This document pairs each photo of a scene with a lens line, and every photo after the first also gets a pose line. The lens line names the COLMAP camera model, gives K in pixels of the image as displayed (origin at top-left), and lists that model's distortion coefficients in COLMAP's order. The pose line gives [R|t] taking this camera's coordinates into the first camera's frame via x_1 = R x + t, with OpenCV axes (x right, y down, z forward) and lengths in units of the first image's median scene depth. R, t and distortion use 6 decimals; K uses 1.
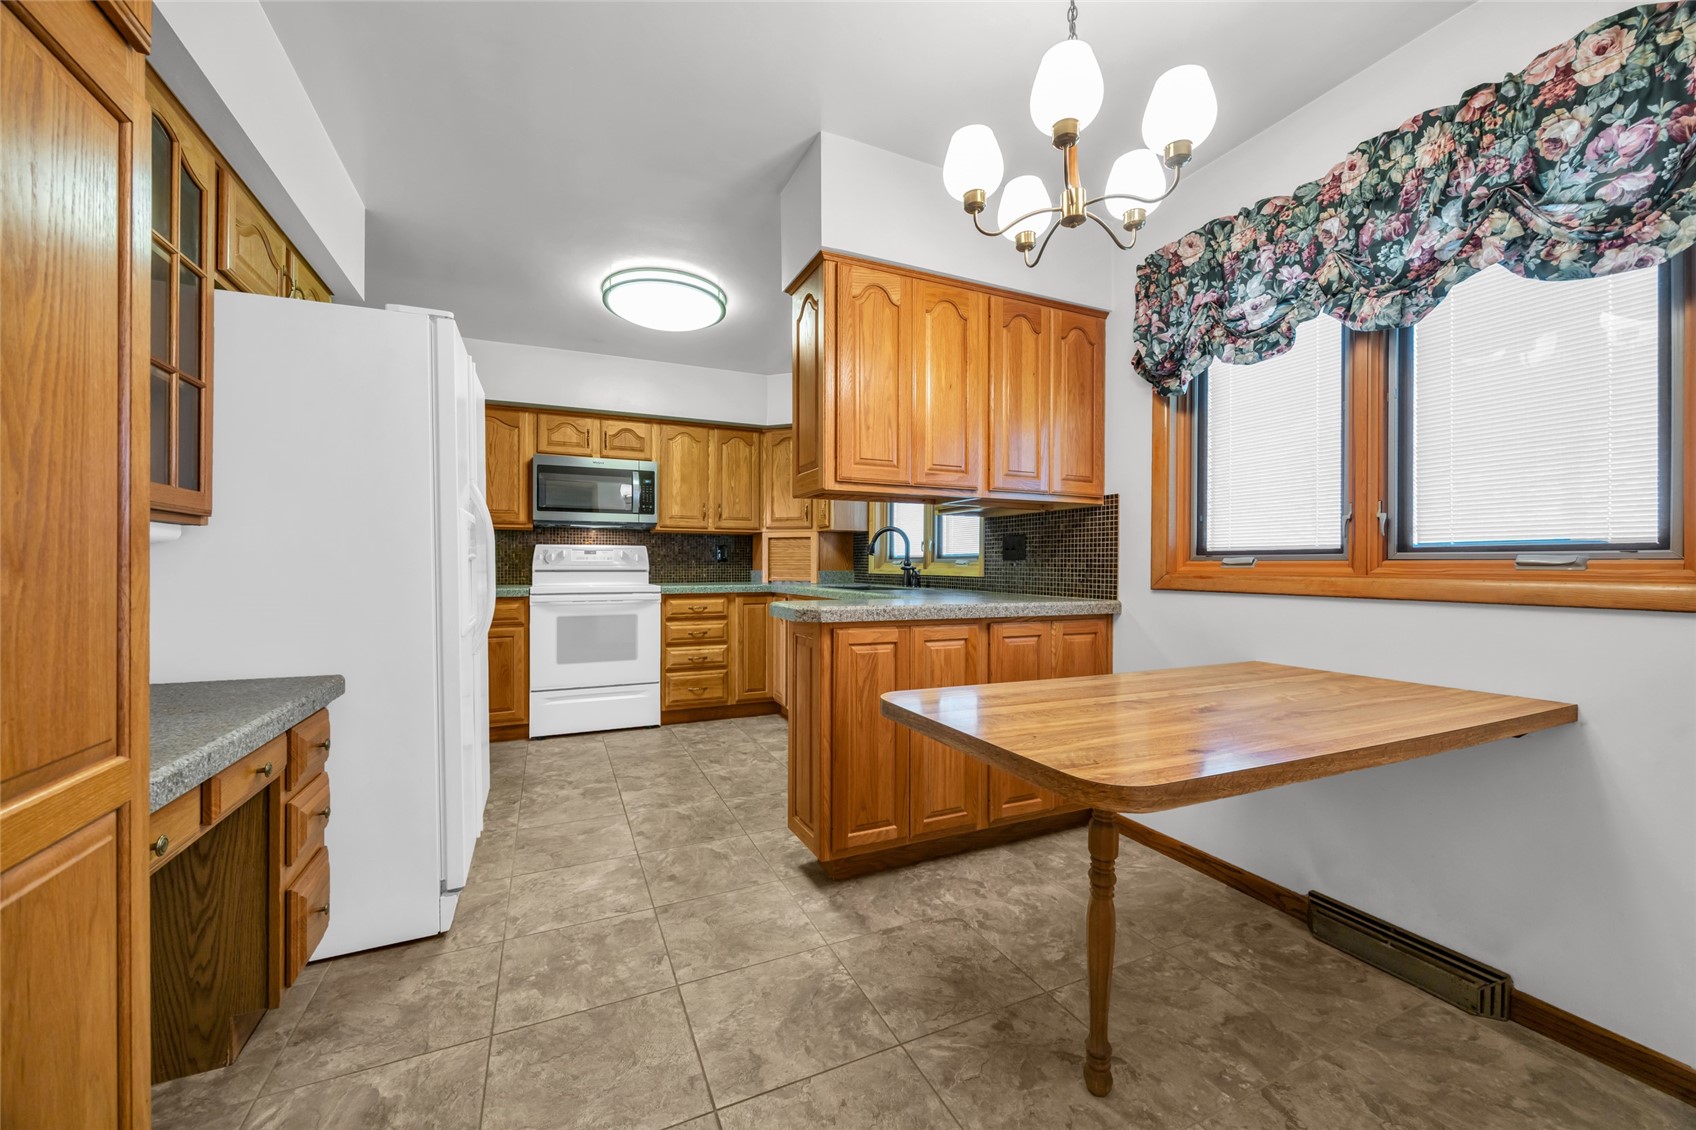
lens RADIAL K [[649.2, 0, 850.9], [0, 649.2, 560.7], [0, 0, 1]] dist [-0.001805, -0.000342]
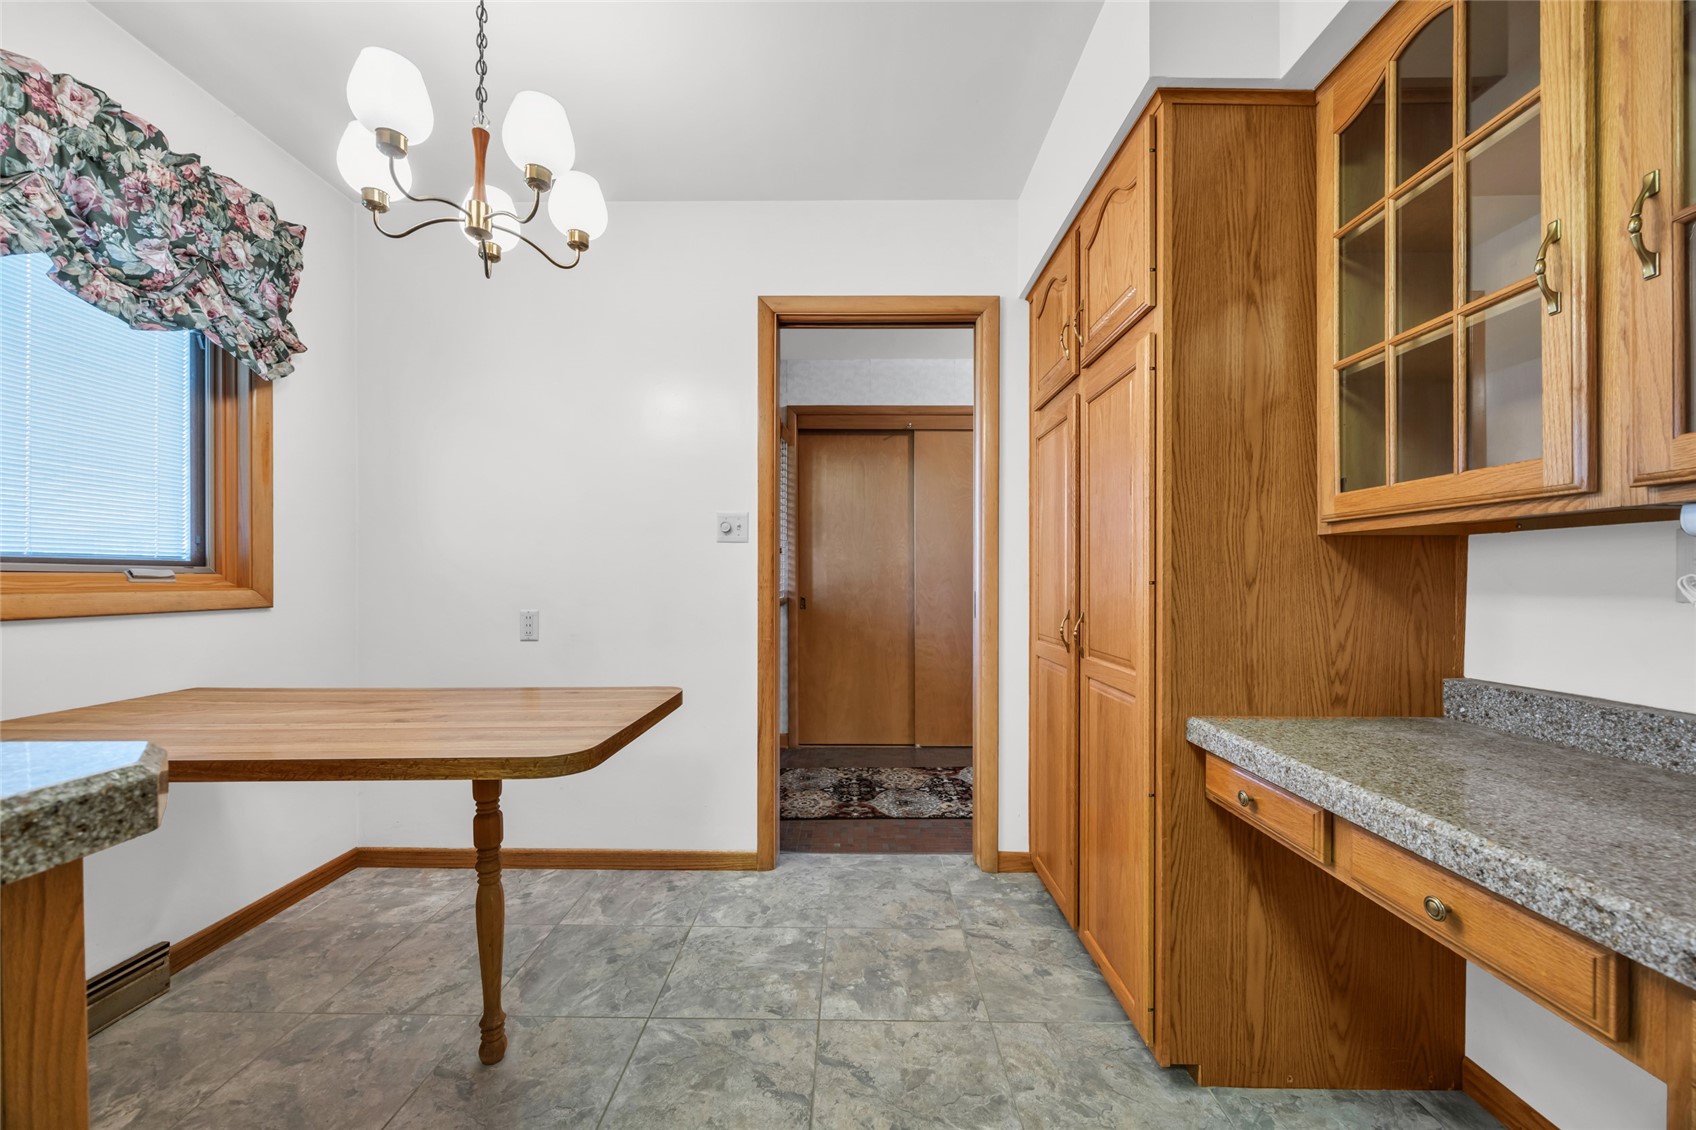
lens RADIAL K [[649.2, 0, 846.7], [0, 649.2, 577.2], [0, 0, 1]] dist [-0.001805, -0.000342]
pose [[-0.901257, -0.000414, 0.433284, -0.192738], [-0.003598, 0.999972, -0.006530, 0.003218], [-0.433269, -0.007444, -0.901234, 0.531625]]
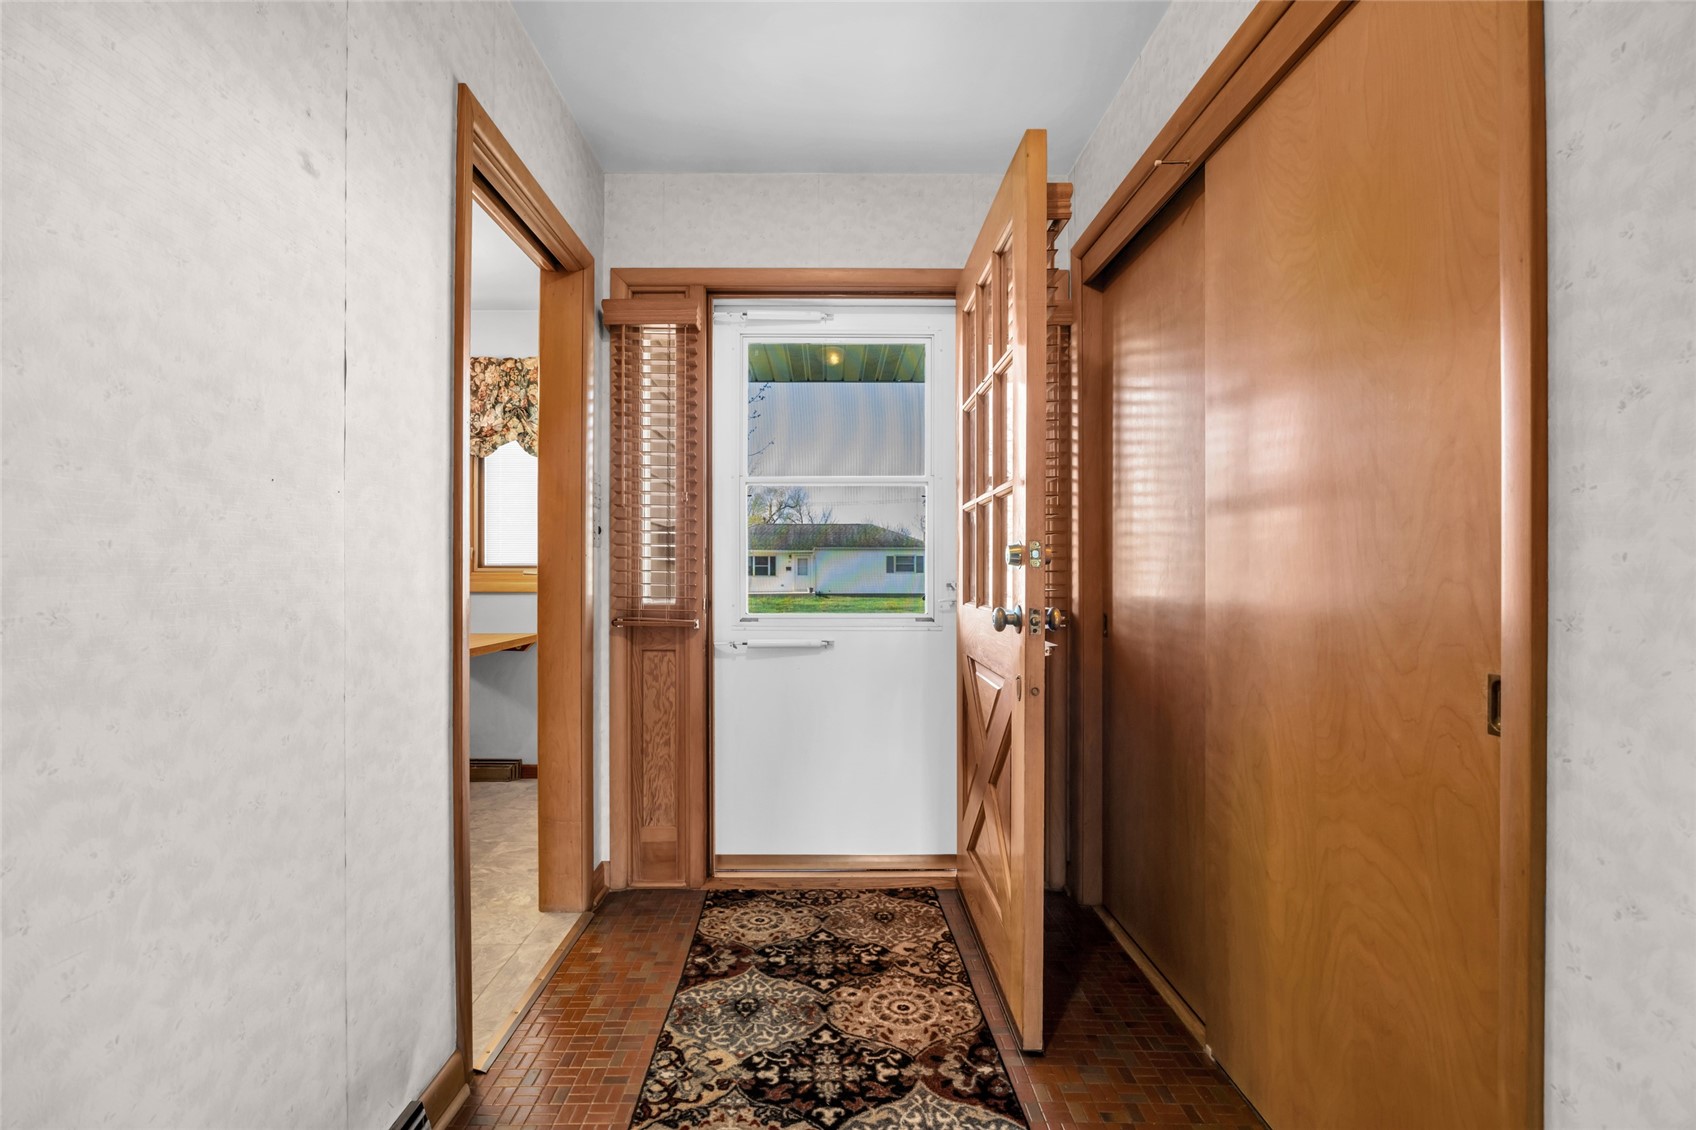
lens RADIAL K [[766.6, 0, 847.0], [0, 766.6, 569.5], [0, 0, 1]] dist [-0.010130, -0.000513]
pose [[0.419498, -0.006732, 0.907731, -0.319109], [-0.001652, 0.999965, 0.008180, -0.012076], [-0.907755, -0.004931, 0.419472, -0.397985]]
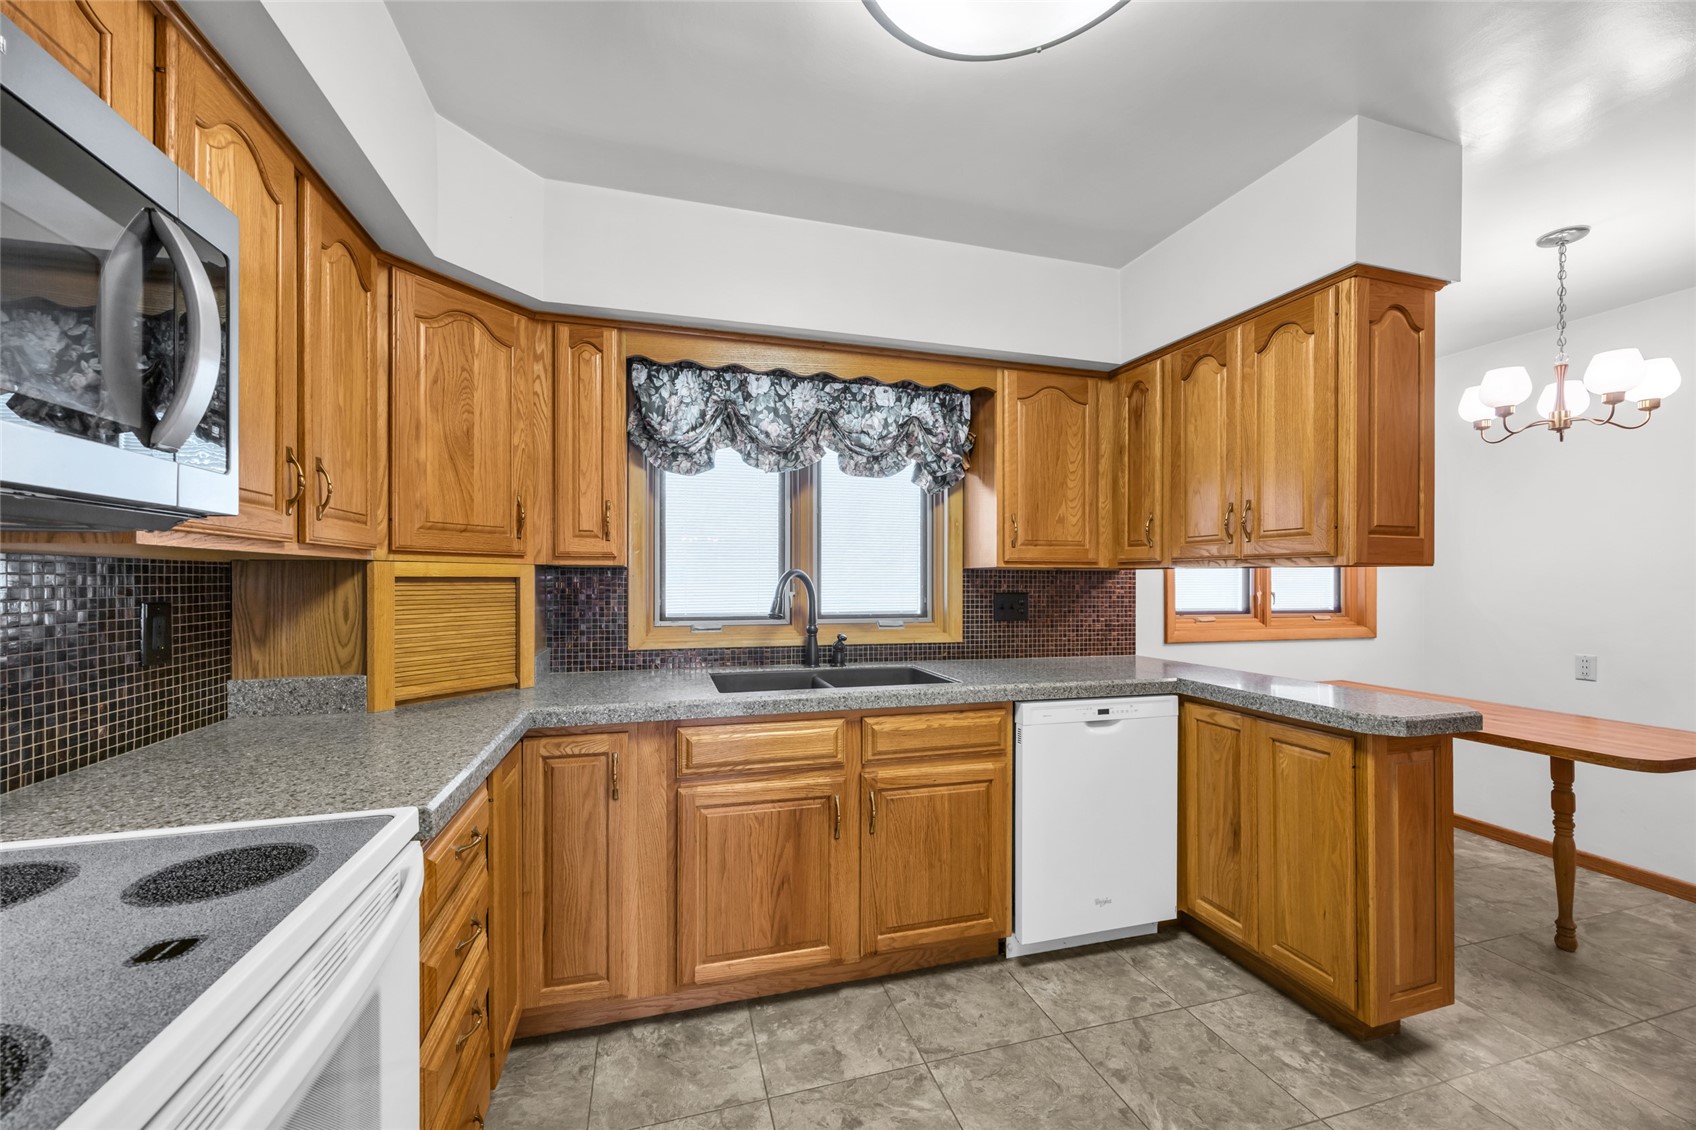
lens RADIAL K [[649.2, 0, 844.3], [0, 649.2, 578.7], [0, 0, 1]] dist [-0.001805, -0.000342]
pose [[0.151920, -0.001201, 0.988392, -0.487867], [-0.011275, 0.999932, 0.002948, -0.043515], [-0.988328, -0.011591, 0.151896, 0.807777]]
